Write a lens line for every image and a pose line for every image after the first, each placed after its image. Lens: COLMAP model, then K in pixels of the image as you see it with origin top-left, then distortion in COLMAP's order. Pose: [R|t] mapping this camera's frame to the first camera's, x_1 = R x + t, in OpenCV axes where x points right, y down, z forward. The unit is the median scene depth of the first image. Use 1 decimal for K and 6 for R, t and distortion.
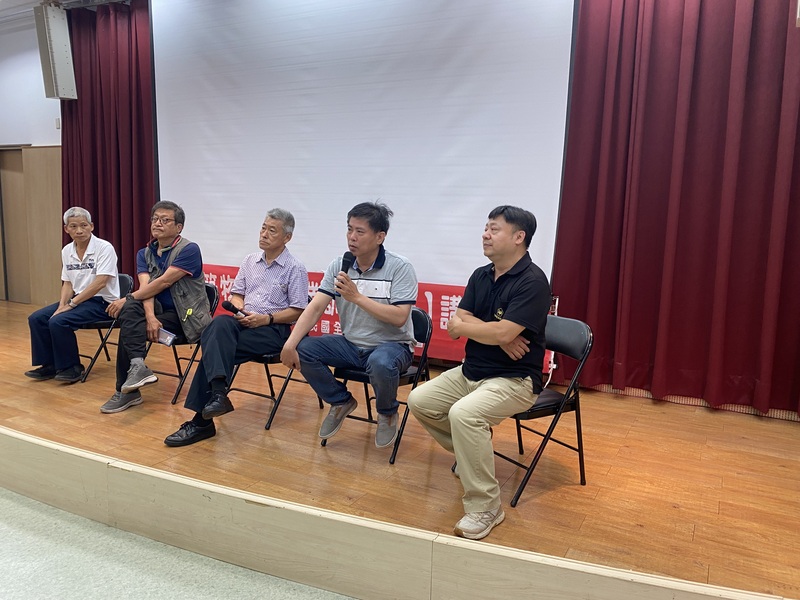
lens RADIAL K [[595.8, 0, 407.1], [0, 595.8, 301.0], [0, 0, 1]] dist [0.013528, -0.010669]
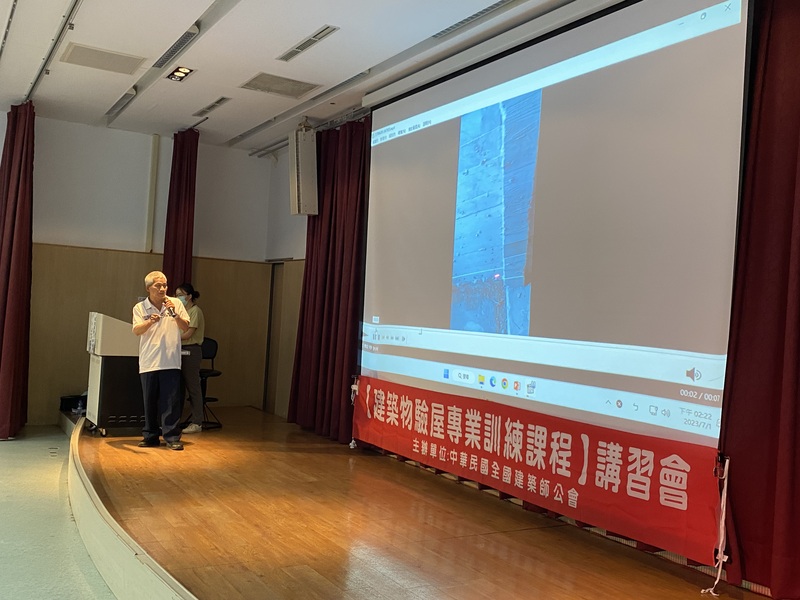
lens RADIAL K [[783.7, 0, 387.6], [0, 783.7, 301.6], [0, 0, 1]] dist [0.068952, 0.000000]
pose [[0.837728, 0.004499, -0.546069, 0.465512], [-0.099689, 0.984423, -0.144824, -0.014045], [0.536911, 0.175760, 0.825127, -0.024514]]
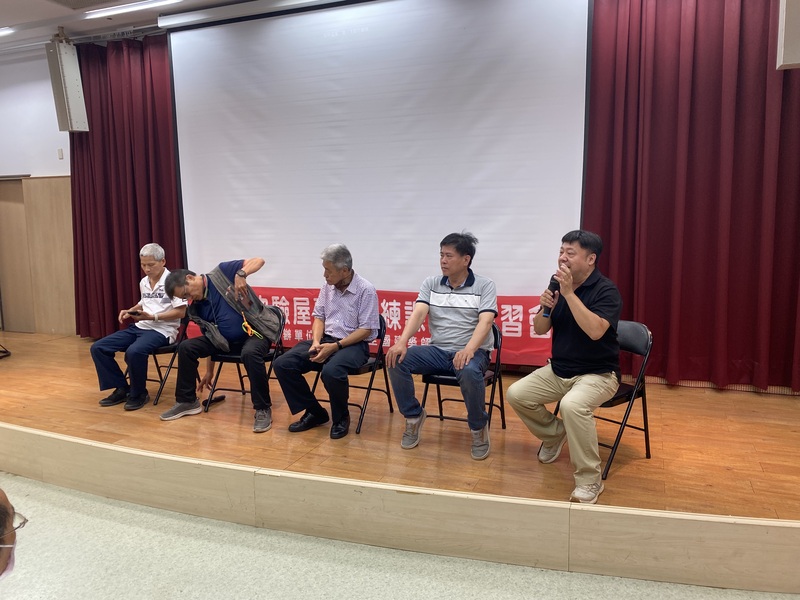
lens RADIAL K [[595.8, 0, 399.3], [0, 595.8, 299.2], [0, 0, 1]] dist [0.013528, -0.010669]
pose [[0.993947, -0.054199, 0.095559, -0.224722], [0.054852, 0.998486, -0.004214, -0.026793], [-0.095186, 0.009430, 0.995415, -0.116687]]
